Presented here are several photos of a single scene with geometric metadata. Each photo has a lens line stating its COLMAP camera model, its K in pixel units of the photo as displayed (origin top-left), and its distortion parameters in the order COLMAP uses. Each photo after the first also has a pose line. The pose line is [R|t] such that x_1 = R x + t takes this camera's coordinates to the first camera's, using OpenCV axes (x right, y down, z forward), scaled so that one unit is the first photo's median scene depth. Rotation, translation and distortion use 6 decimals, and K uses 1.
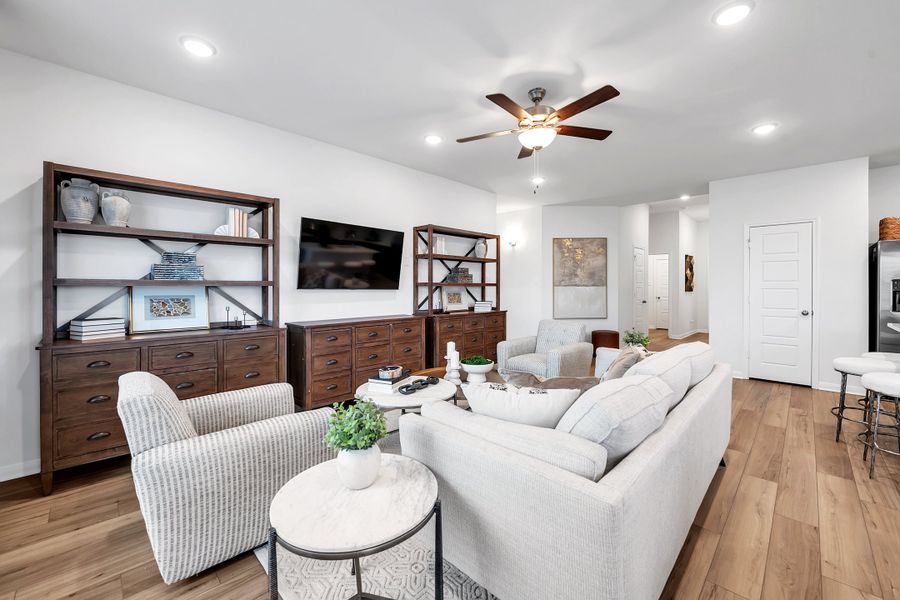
lens RADIAL K [[361.7, 0, 453.8], [0, 361.7, 285.8], [0, 0, 1]] dist [-0.008813, -0.001792]
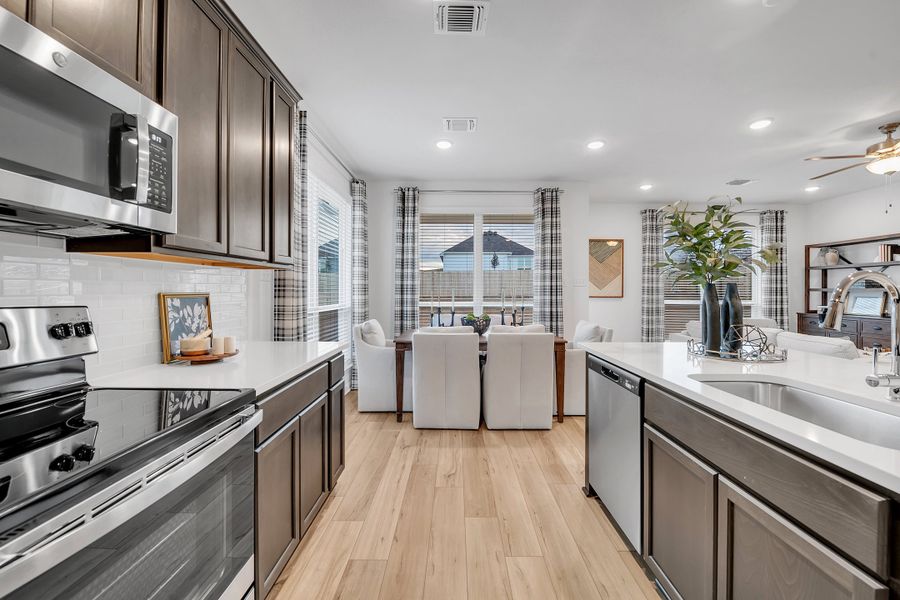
lens RADIAL K [[360.7, 0, 457.6], [0, 360.7, 290.1], [0, 0, 1]] dist [-0.007436, -0.002861]
pose [[-0.712428, -0.006288, -0.701717, 1.149537], [-0.004641, 0.999980, -0.004249, 0.005925], [0.701730, 0.000230, -0.712443, 0.471603]]
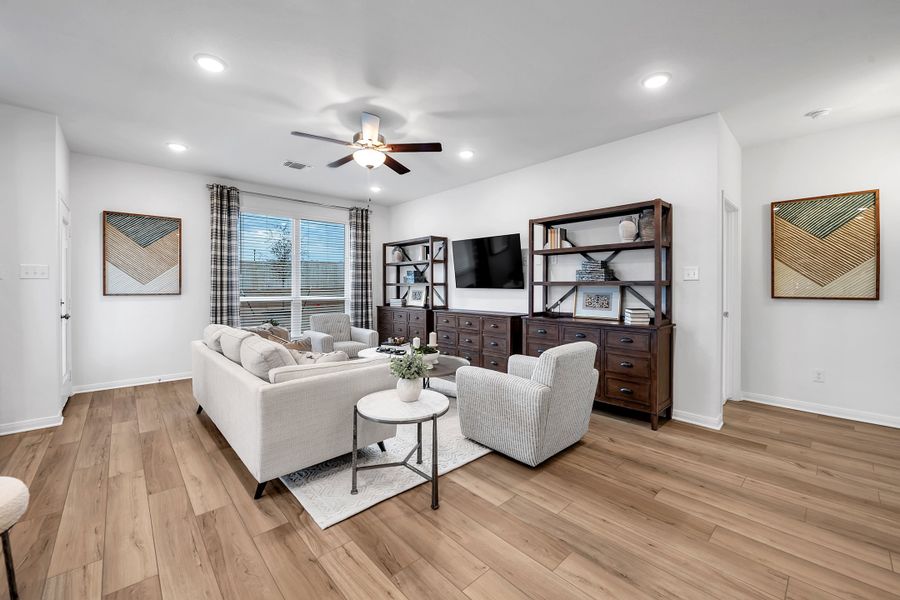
lens RADIAL K [[360.7, 0, 453.0], [0, 360.7, 287.3], [0, 0, 1]] dist [-0.007436, -0.002861]
pose [[-0.046053, 0.001315, -0.998938, 0.781495], [0.000711, 0.999999, 0.001284, 0.003482], [0.998939, -0.000651, -0.046054, 0.747261]]
